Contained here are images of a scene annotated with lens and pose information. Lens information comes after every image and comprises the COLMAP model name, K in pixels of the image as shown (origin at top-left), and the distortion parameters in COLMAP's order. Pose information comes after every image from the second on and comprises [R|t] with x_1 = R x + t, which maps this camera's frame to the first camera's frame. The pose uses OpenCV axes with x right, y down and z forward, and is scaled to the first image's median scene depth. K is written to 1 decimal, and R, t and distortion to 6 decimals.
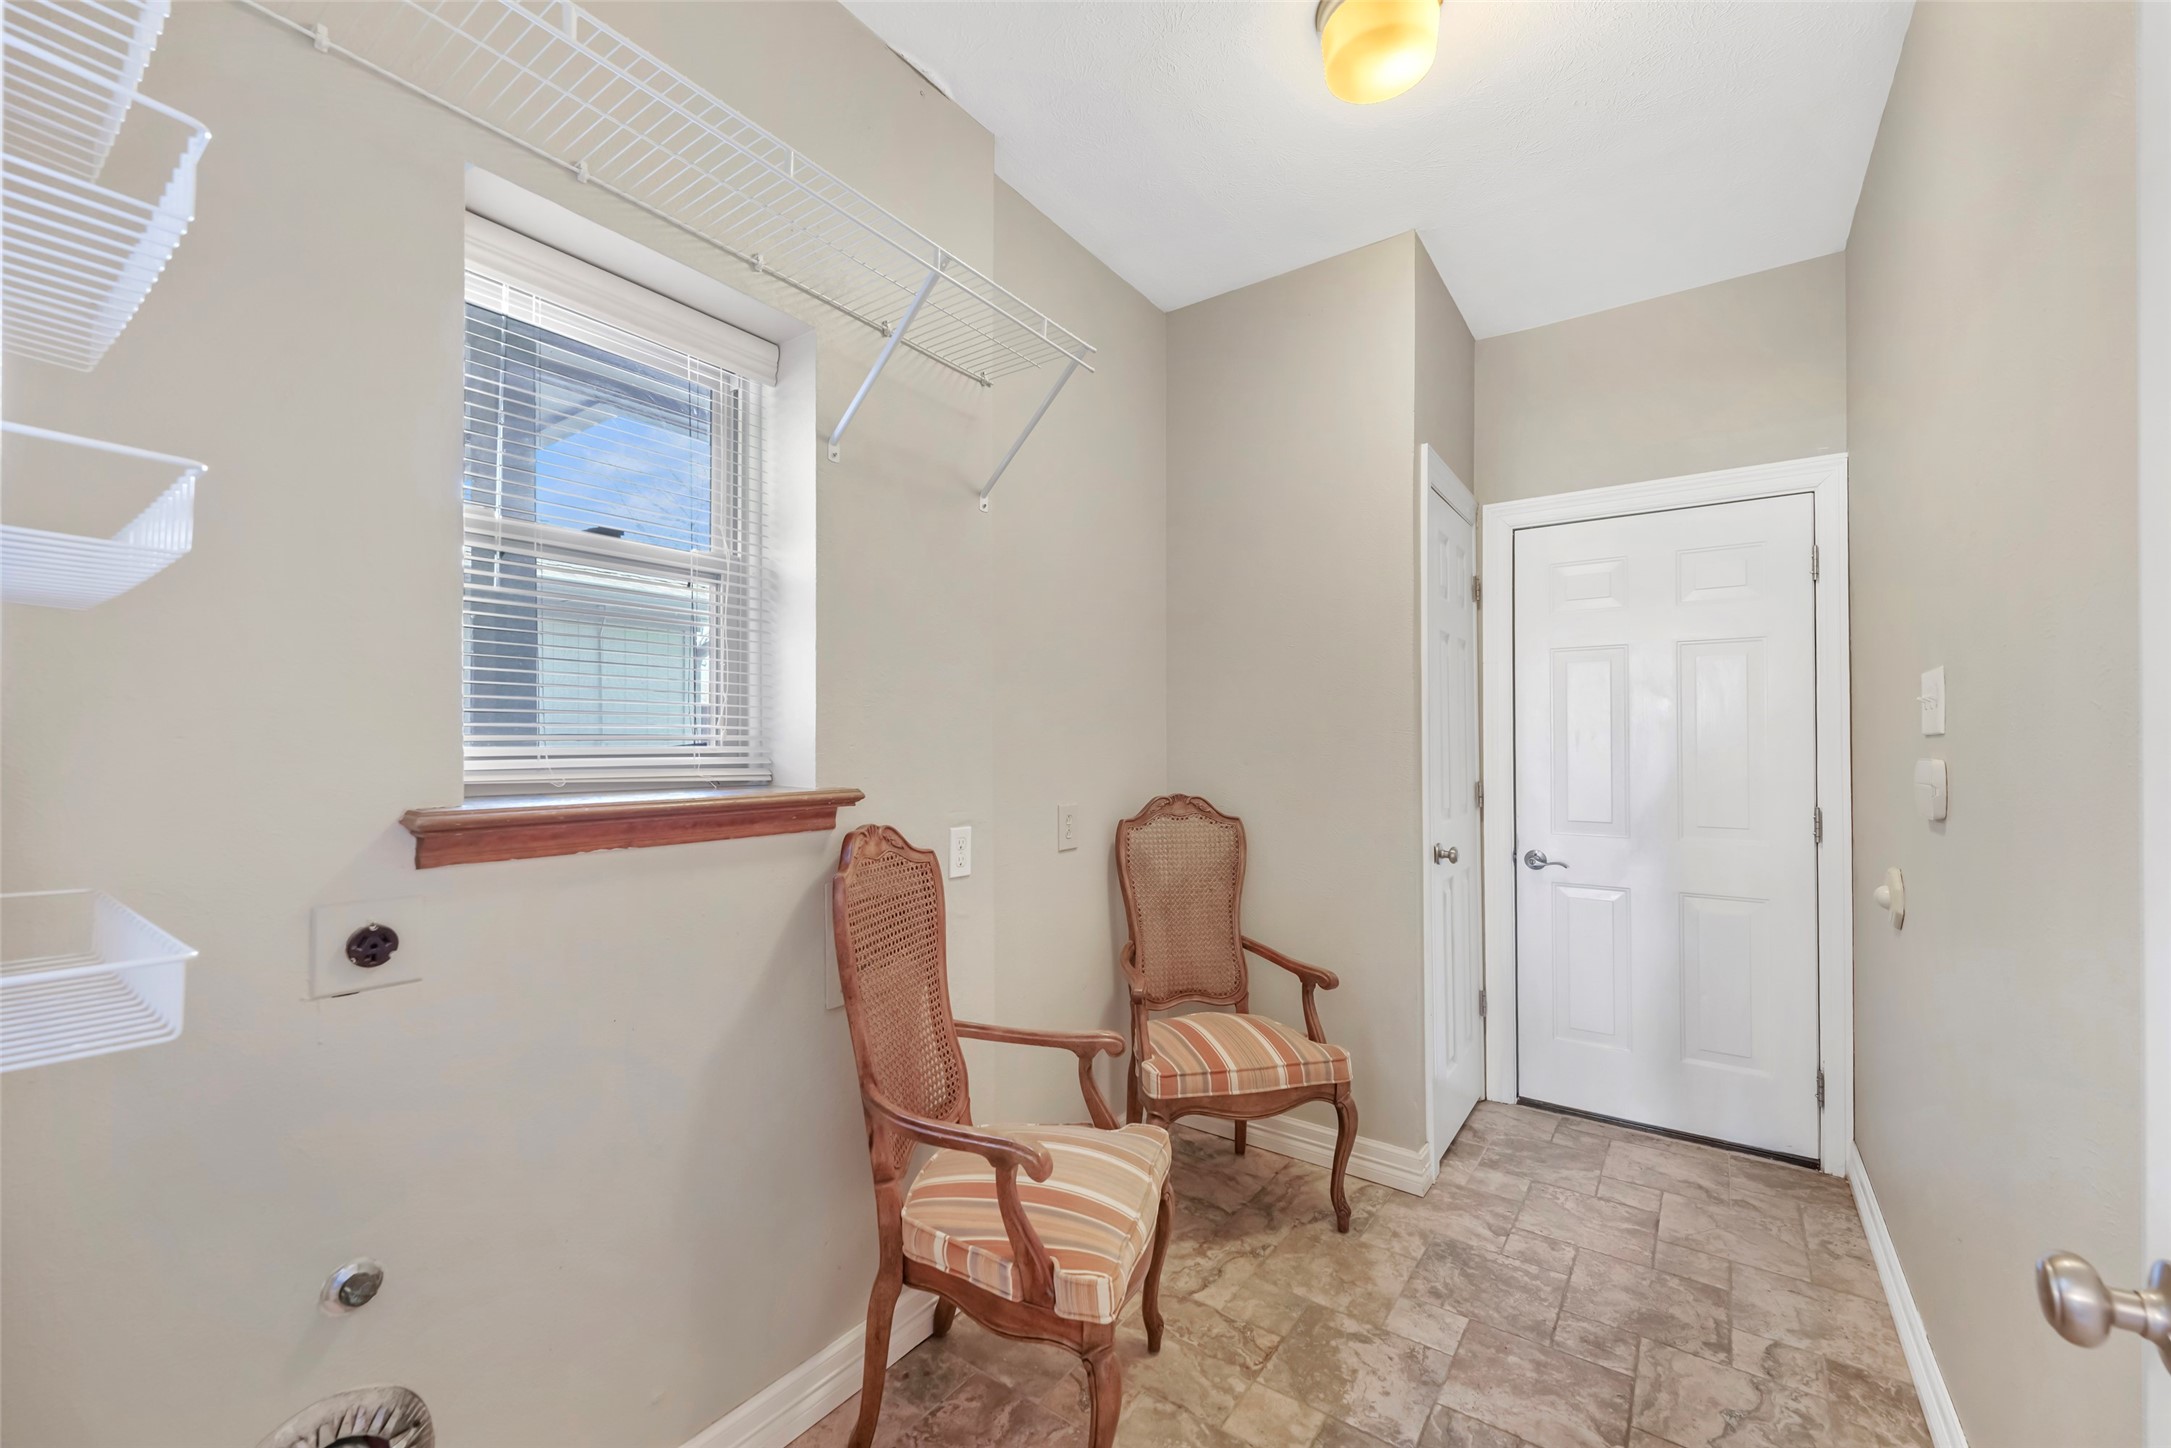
lens RADIAL K [[865.7, 0, 1087.9], [0, 865.7, 731.0], [0, 0, 1]] dist [0.002610, -0.000588]
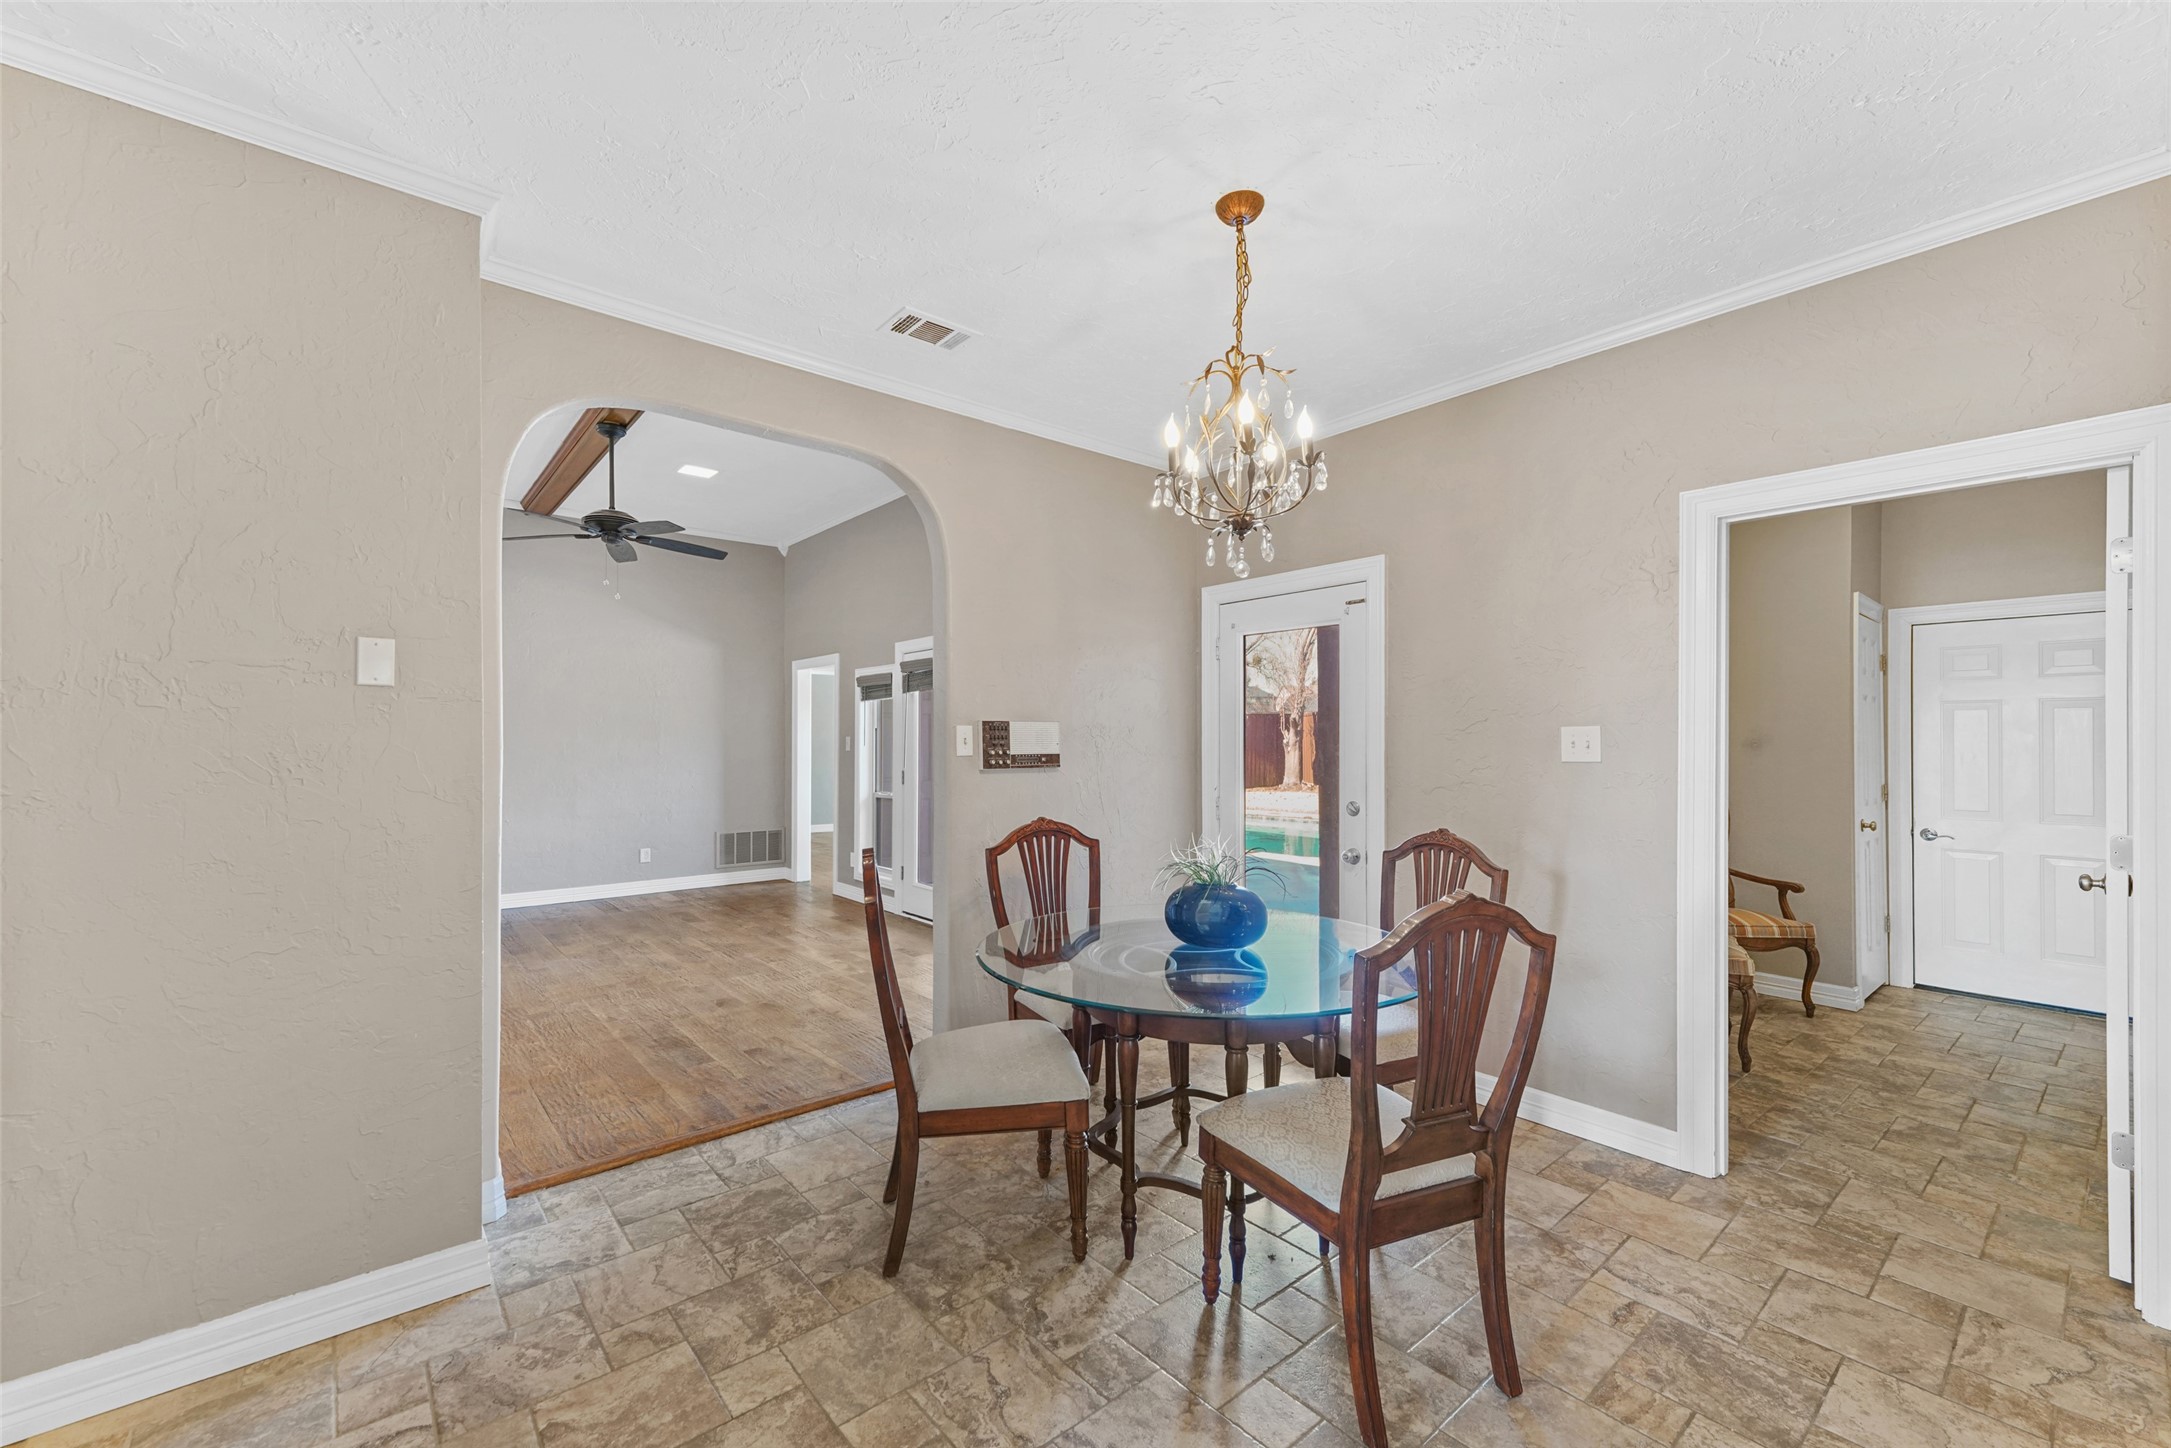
lens RADIAL K [[865.7, 0, 1075.2], [0, 865.7, 737.0], [0, 0, 1]] dist [0.002610, -0.000588]
pose [[0.962265, 0.002777, -0.272102, -0.663921], [-0.001665, 0.999989, 0.004320, -0.040202], [0.272111, -0.003704, 0.962259, -1.138602]]
